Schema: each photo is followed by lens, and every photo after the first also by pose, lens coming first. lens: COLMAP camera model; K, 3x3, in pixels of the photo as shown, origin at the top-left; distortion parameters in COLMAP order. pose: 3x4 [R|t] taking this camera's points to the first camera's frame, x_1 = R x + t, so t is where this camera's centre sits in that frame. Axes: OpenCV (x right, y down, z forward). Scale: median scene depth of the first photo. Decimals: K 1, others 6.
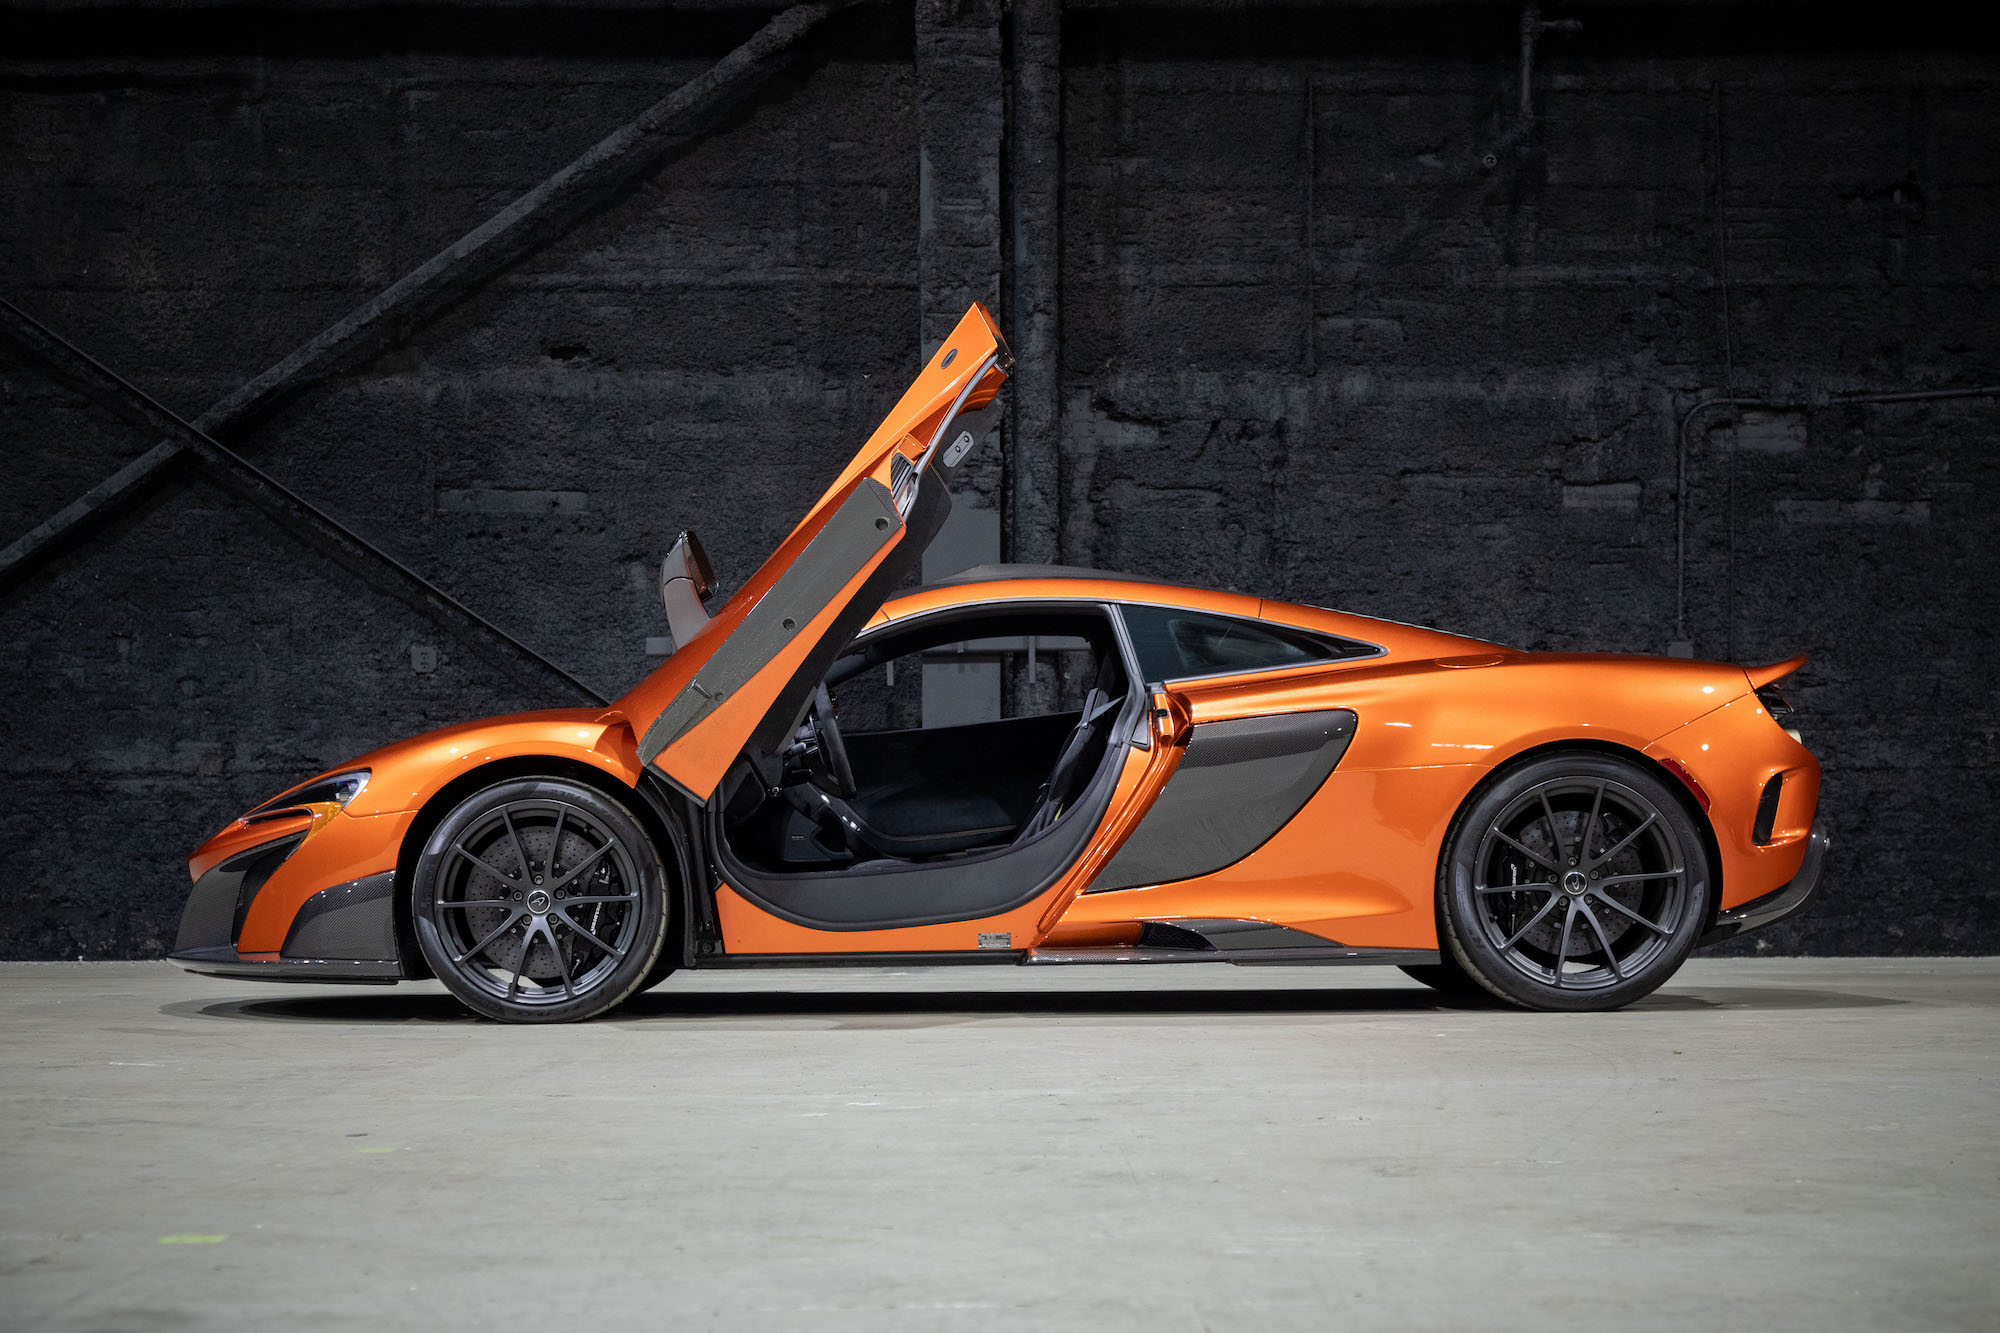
lens RADIAL K [[3542.2, 0, 1023.1], [0, 3542.2, 915.1], [0, 0, 1]] dist [0.059403, -0.204852]
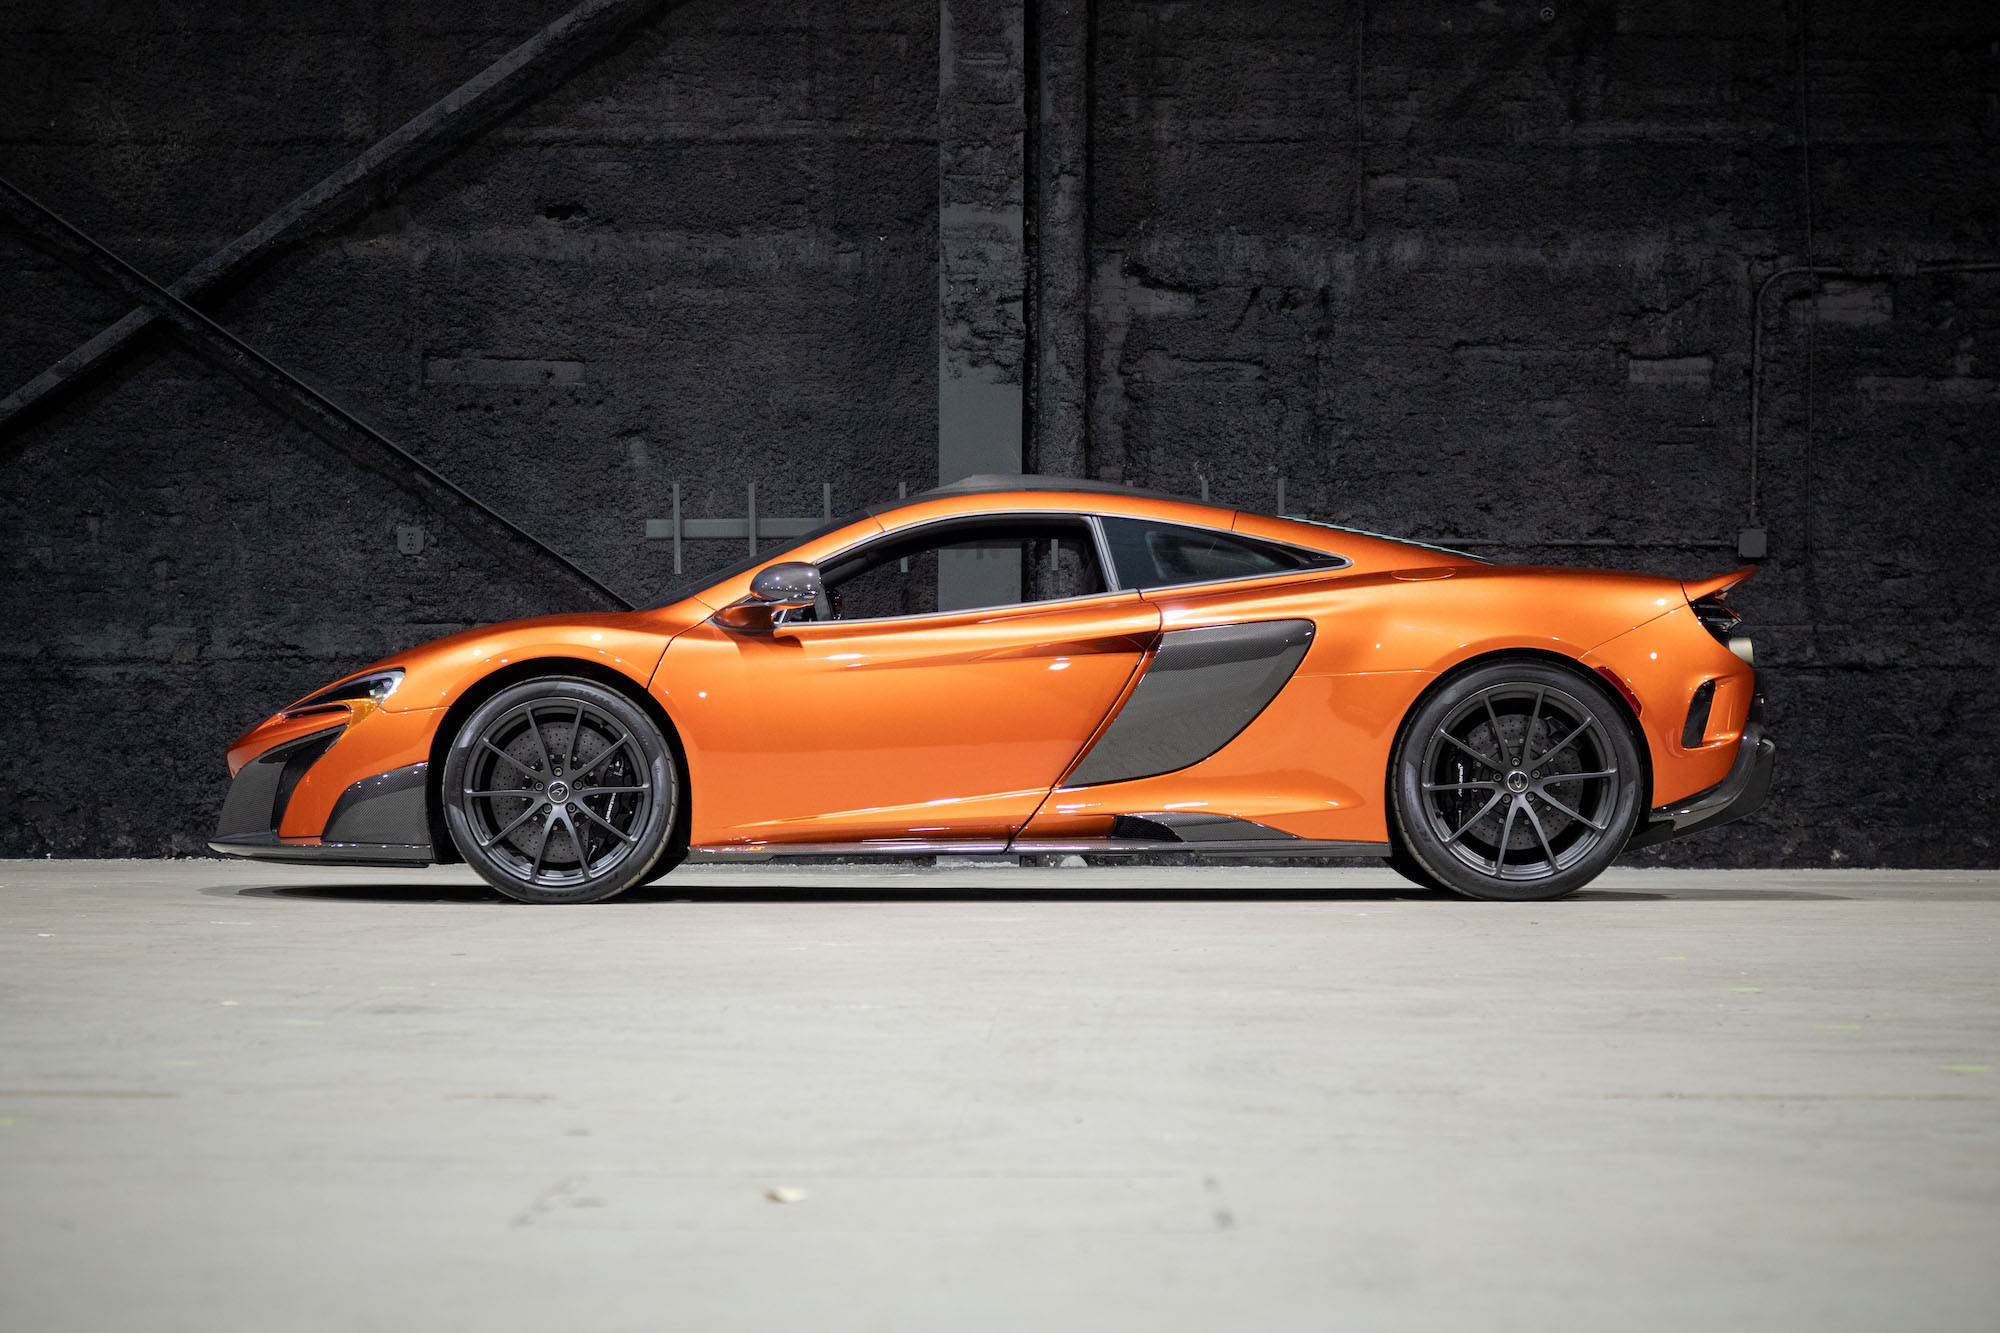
lens RADIAL K [[5036.7, 0, 1007.6], [0, 5036.7, 1070.3], [0, 0, 1]] dist [0.018267, -0.095347]
pose [[0.999577, 0.008761, -0.027744, 0.027568], [-0.007491, 0.998934, 0.045550, 0.006209], [0.028114, -0.045323, 0.998577, -0.334101]]
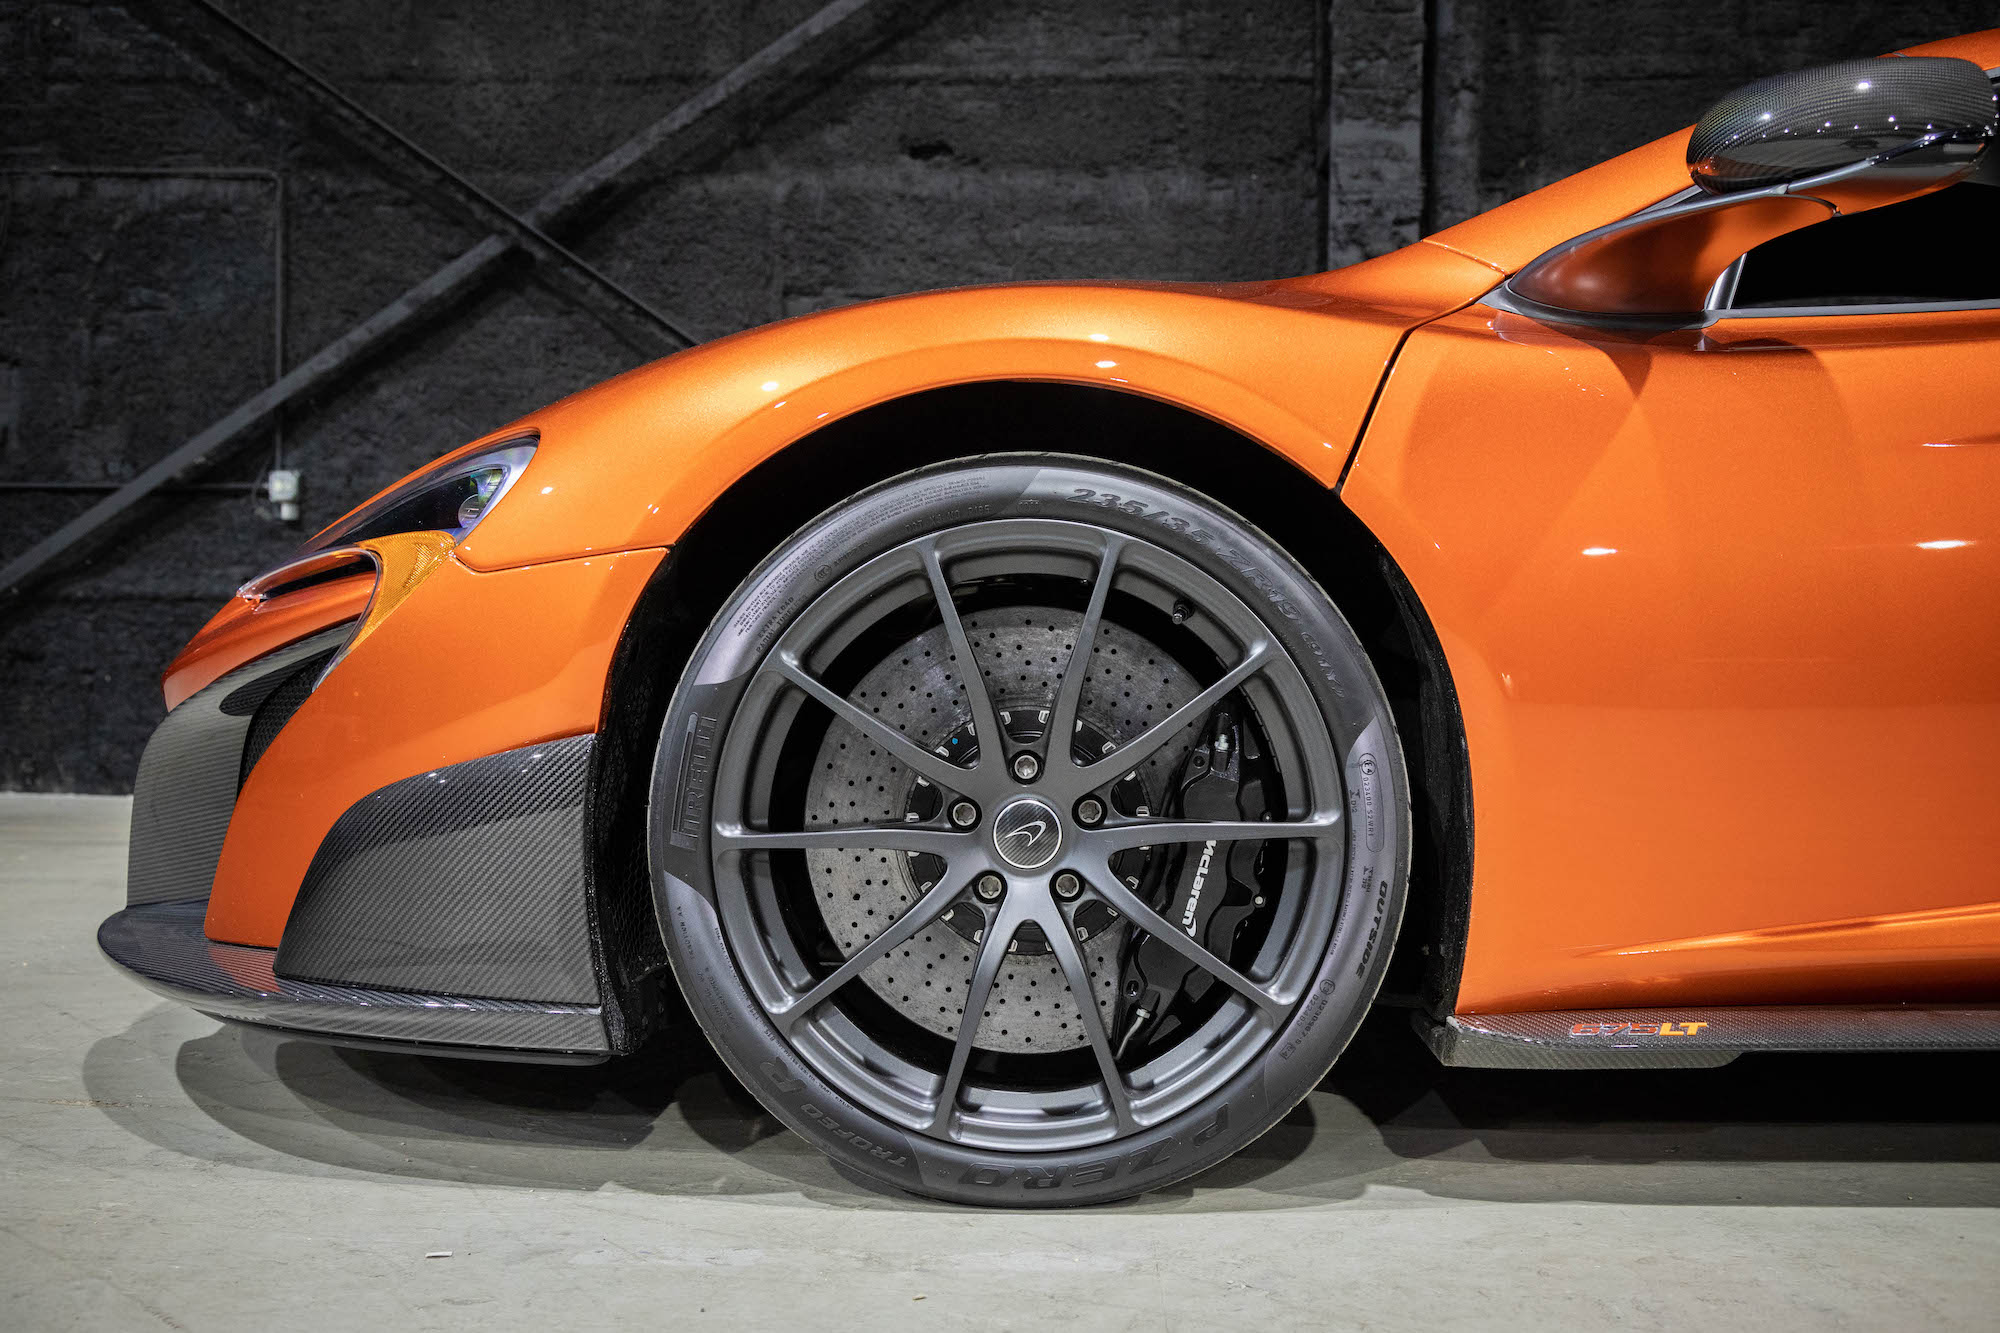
lens RADIAL K [[1912.1, 0, 1008.4], [0, 1912.1, 751.7], [0, 0, 1]] dist [0.007407, 0.000434]
pose [[0.998509, 0.017624, -0.051673, -0.079405], [-0.017125, 0.999802, 0.010095, -0.008112], [0.051841, -0.009195, 0.998613, 0.504938]]
